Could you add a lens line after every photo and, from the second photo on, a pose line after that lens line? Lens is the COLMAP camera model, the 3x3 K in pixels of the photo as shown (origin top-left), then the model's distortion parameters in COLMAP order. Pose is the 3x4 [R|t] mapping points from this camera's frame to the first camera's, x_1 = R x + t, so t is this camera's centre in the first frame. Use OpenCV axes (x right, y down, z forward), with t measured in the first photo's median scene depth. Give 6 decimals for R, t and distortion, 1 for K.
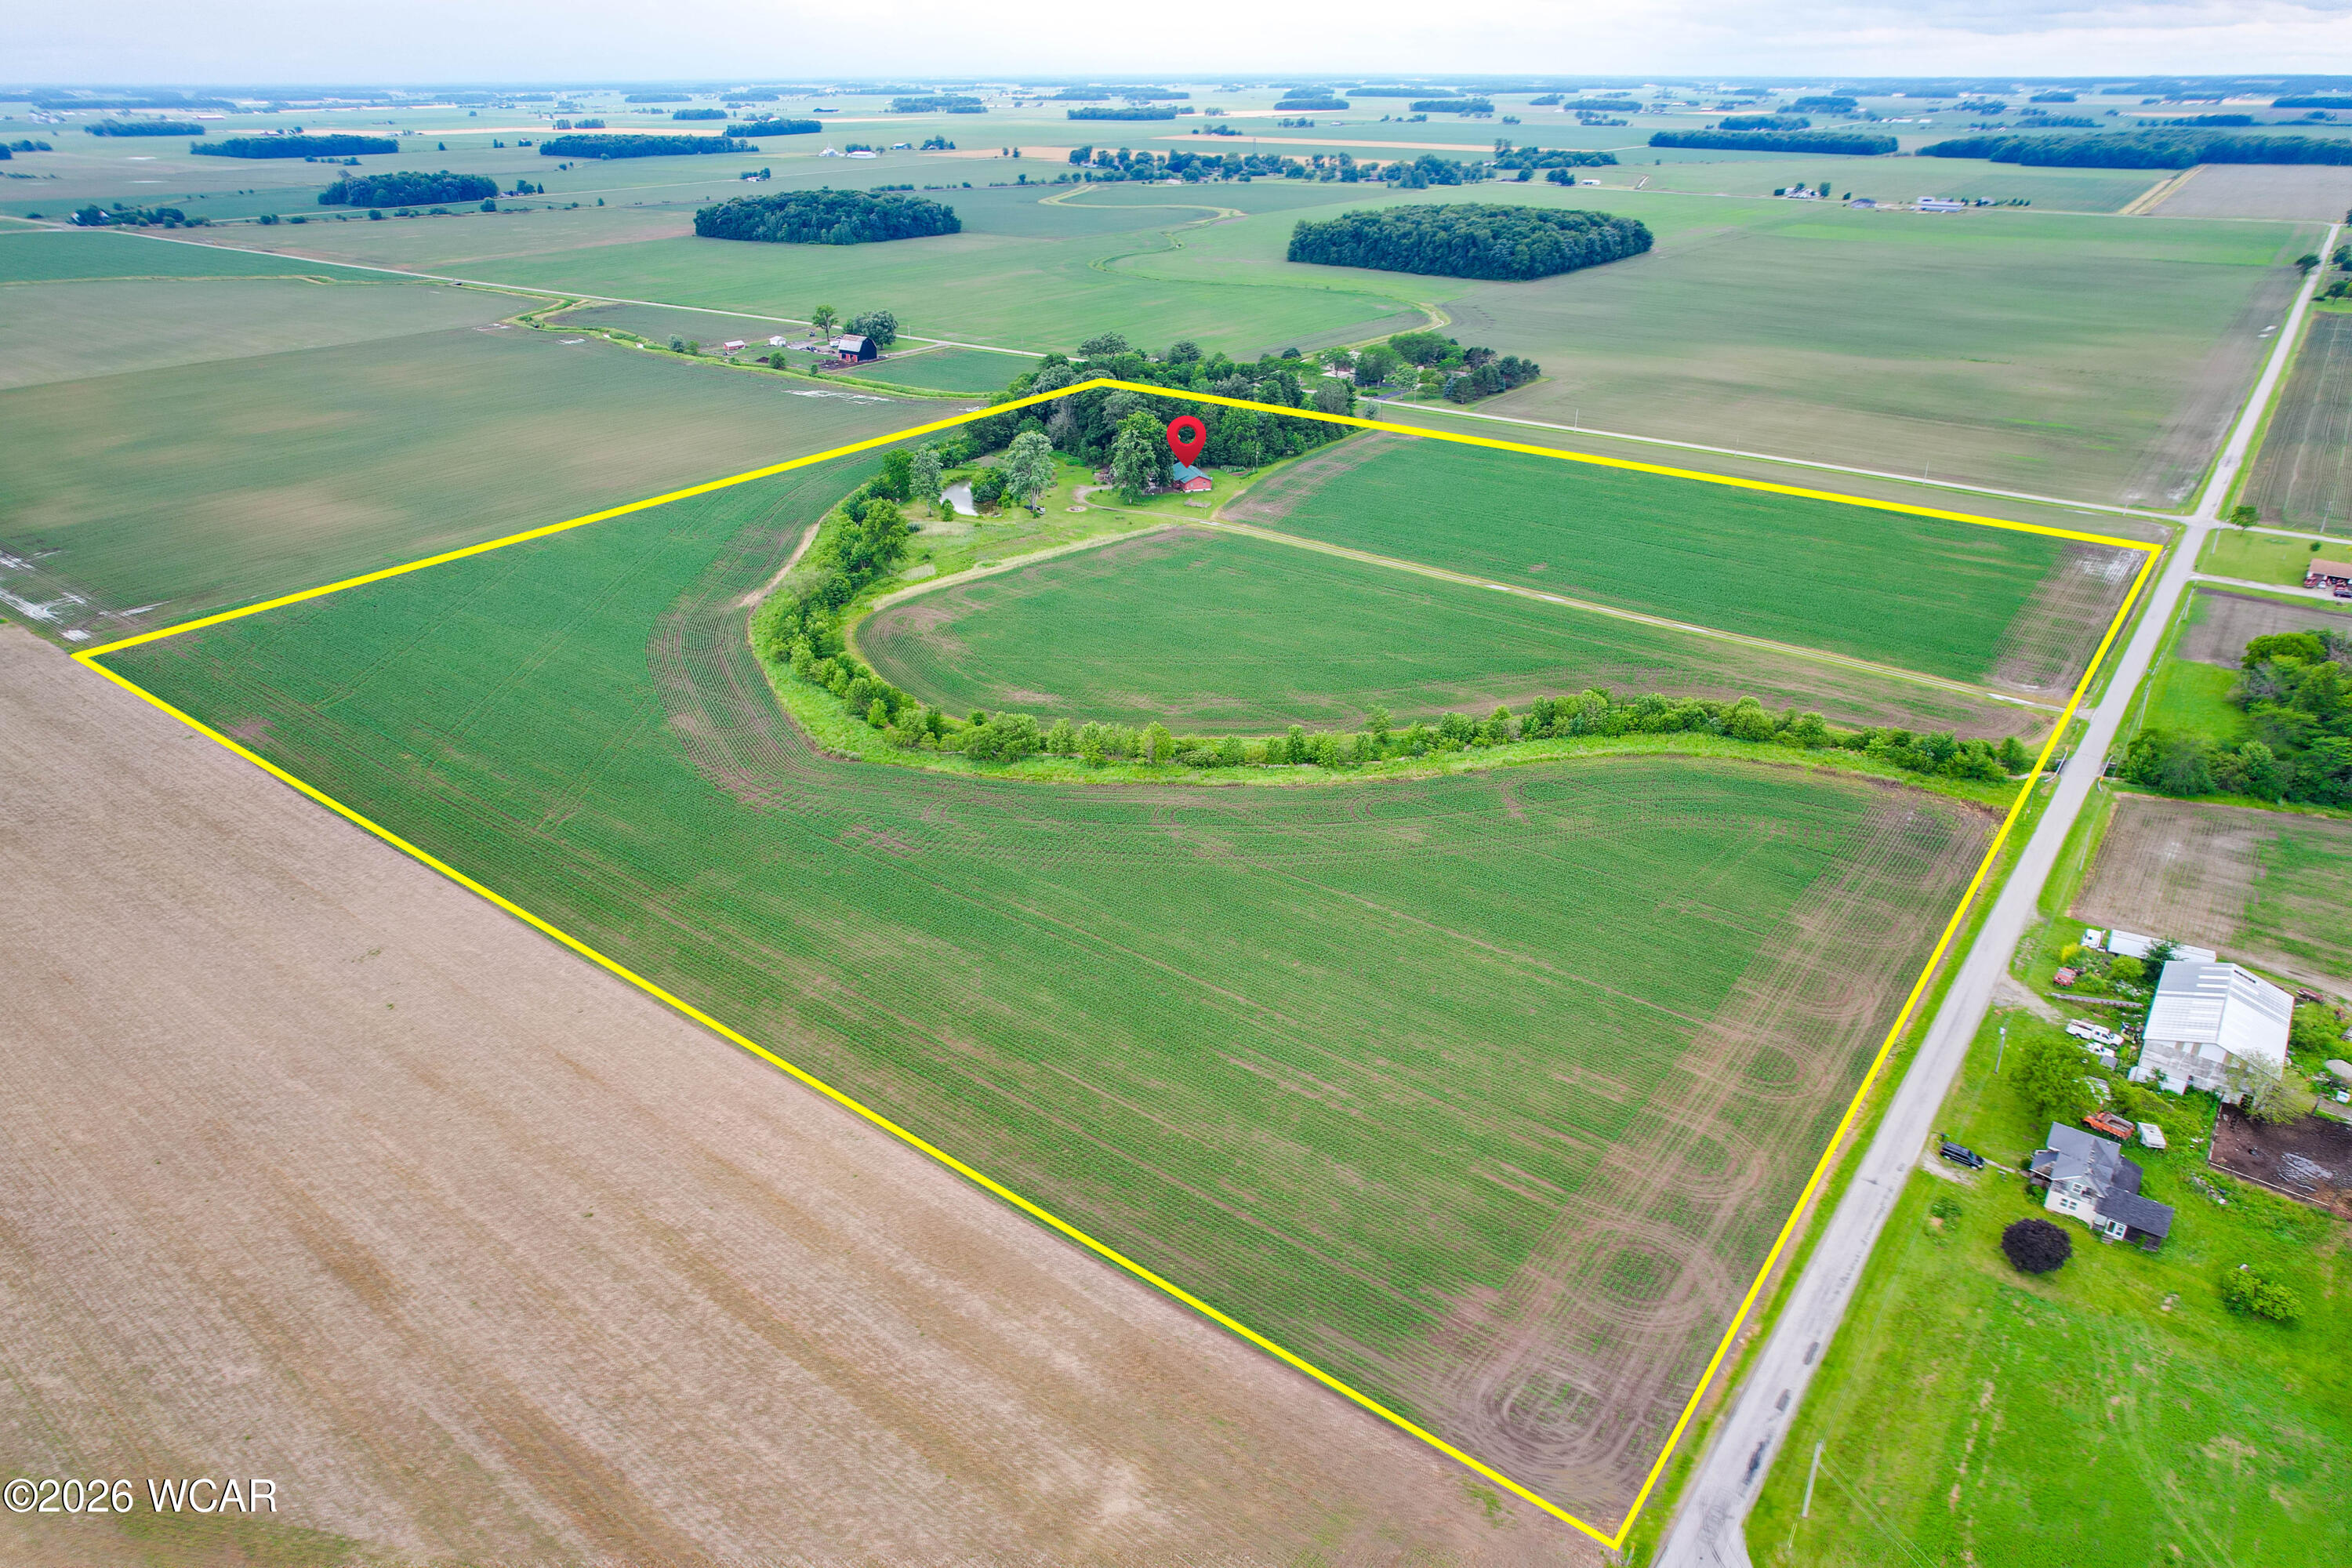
lens RADIAL K [[1494.6, 0, 1183.9], [0, 1494.6, 804.9], [0, 0, 1]] dist [-0.079385, 0.068016]
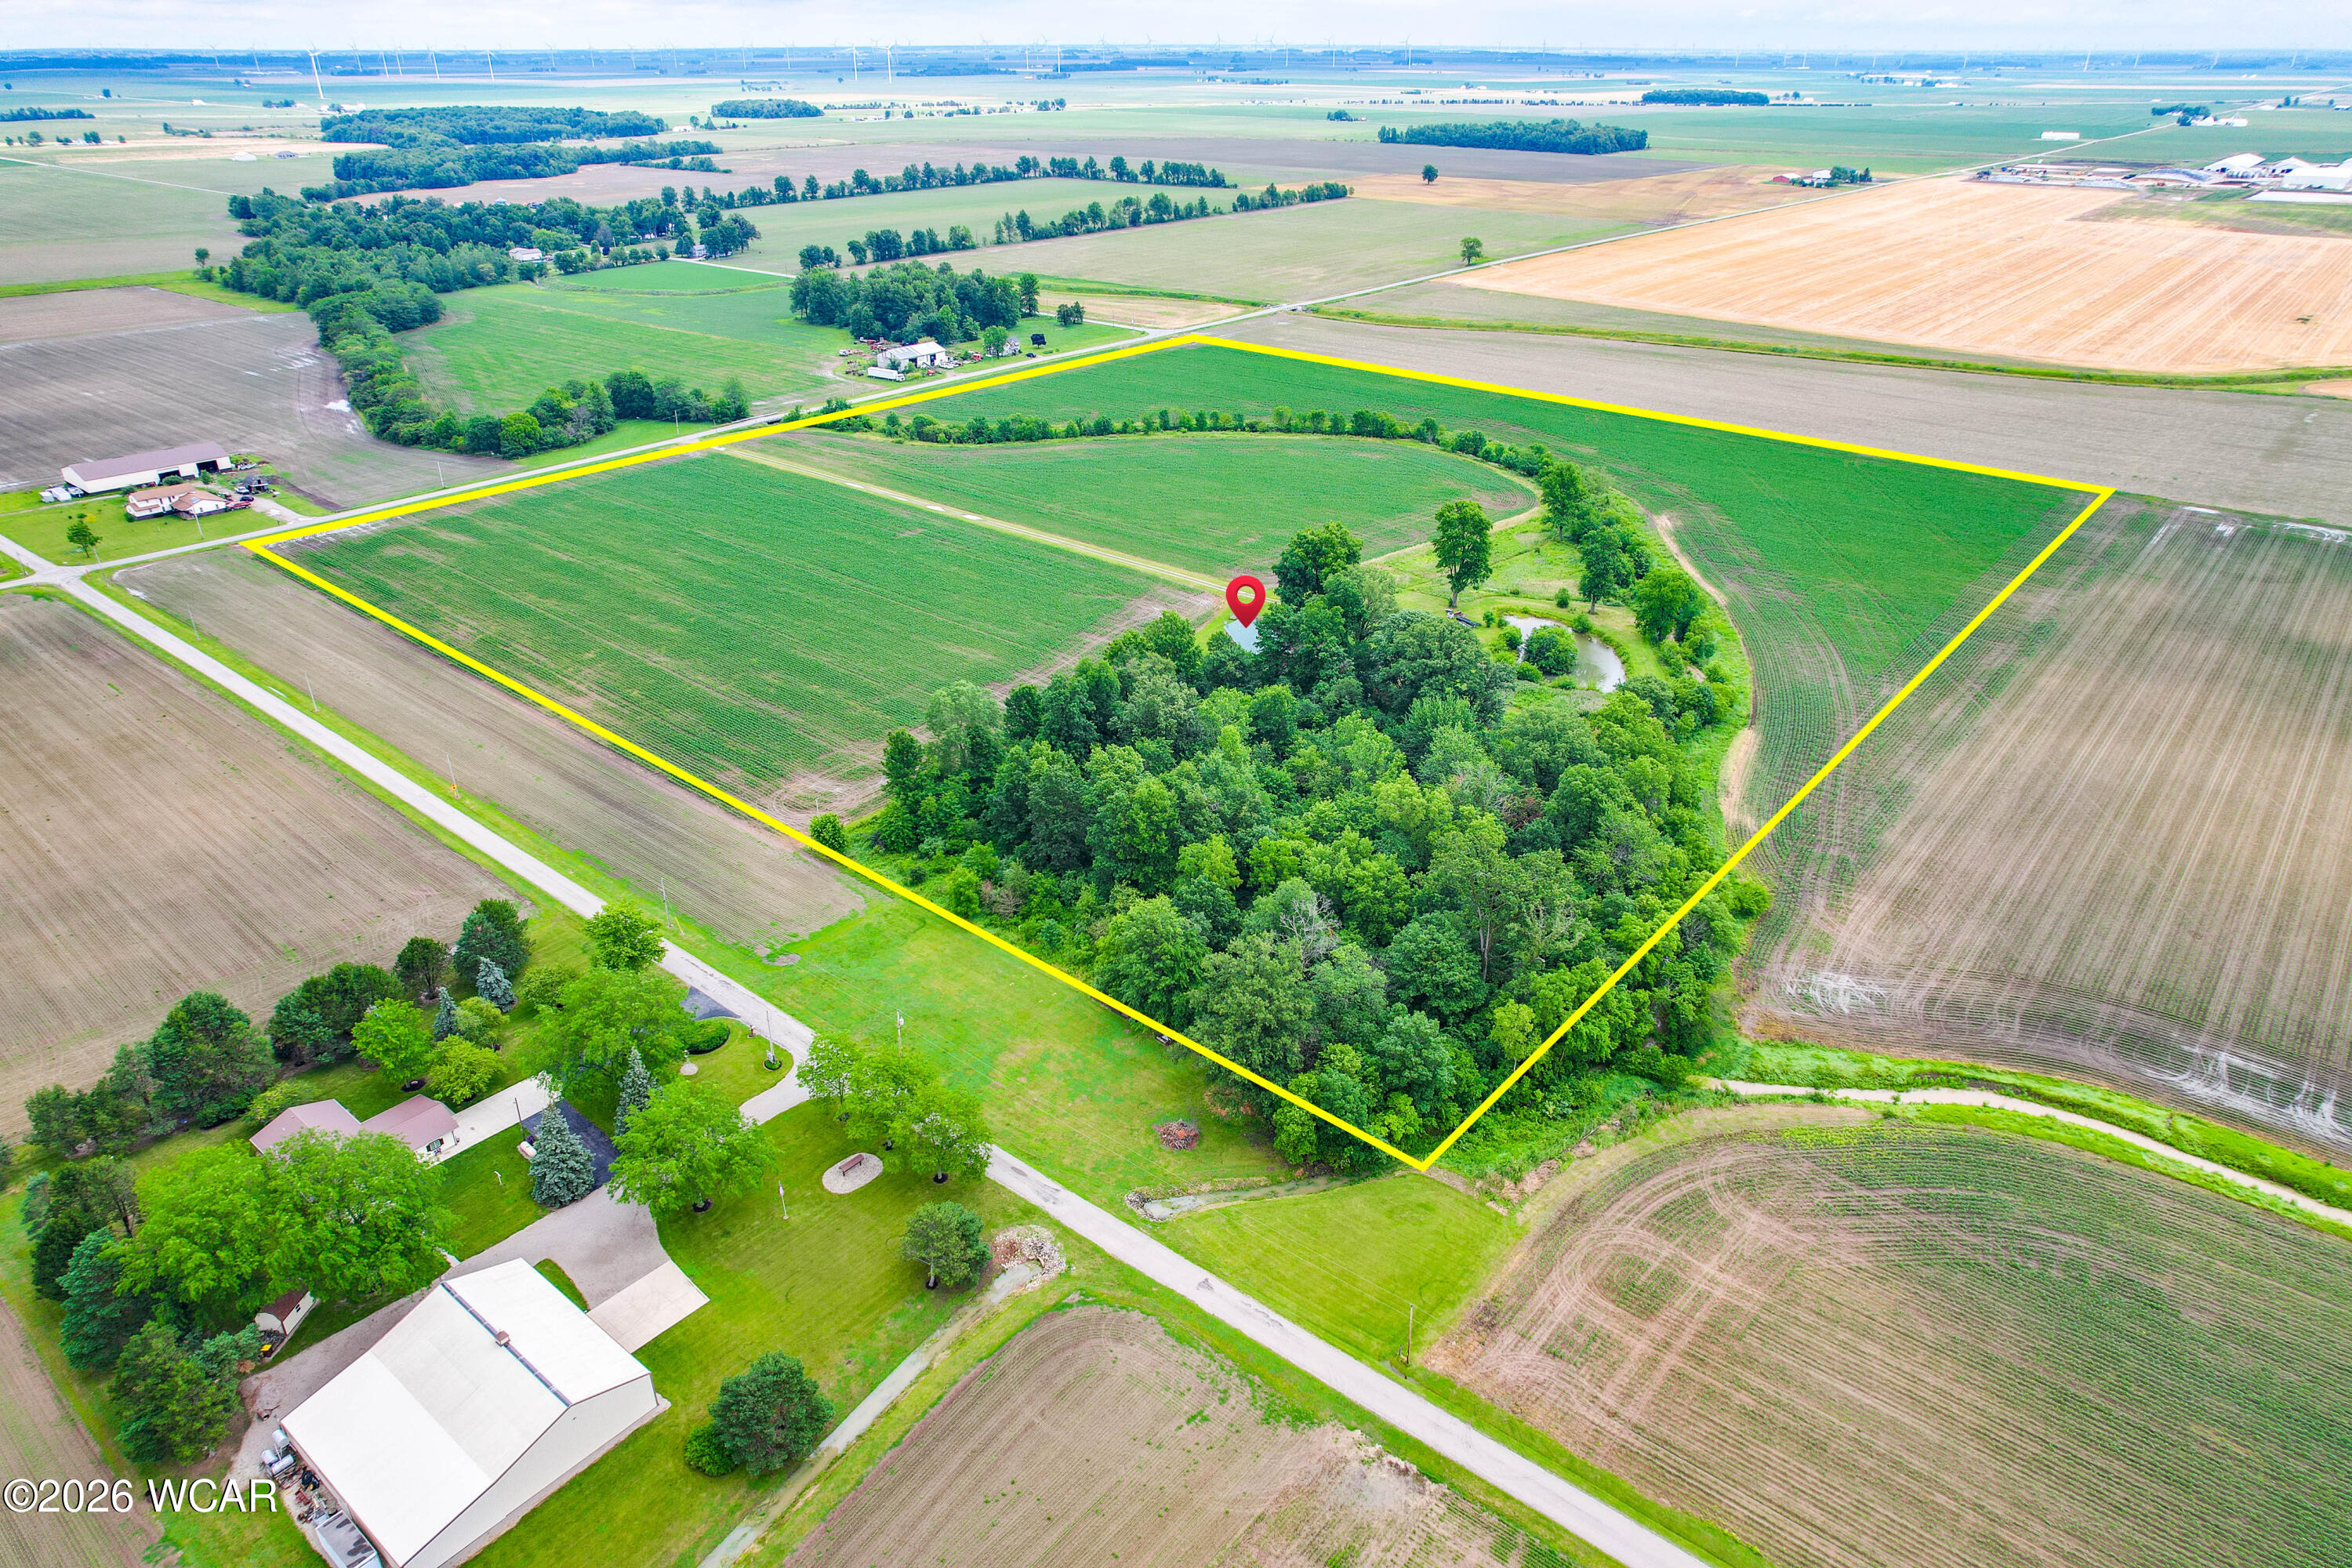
lens RADIAL K [[1494.6, 0, 1183.9], [0, 1494.6, 804.9], [0, 0, 1]] dist [-0.079385, 0.068016]
pose [[-0.998717, -0.020816, 0.046159, 0.004405], [0.025348, 0.583633, 0.811622, -0.836850], [-0.043835, 0.811750, -0.582357, 1.676103]]
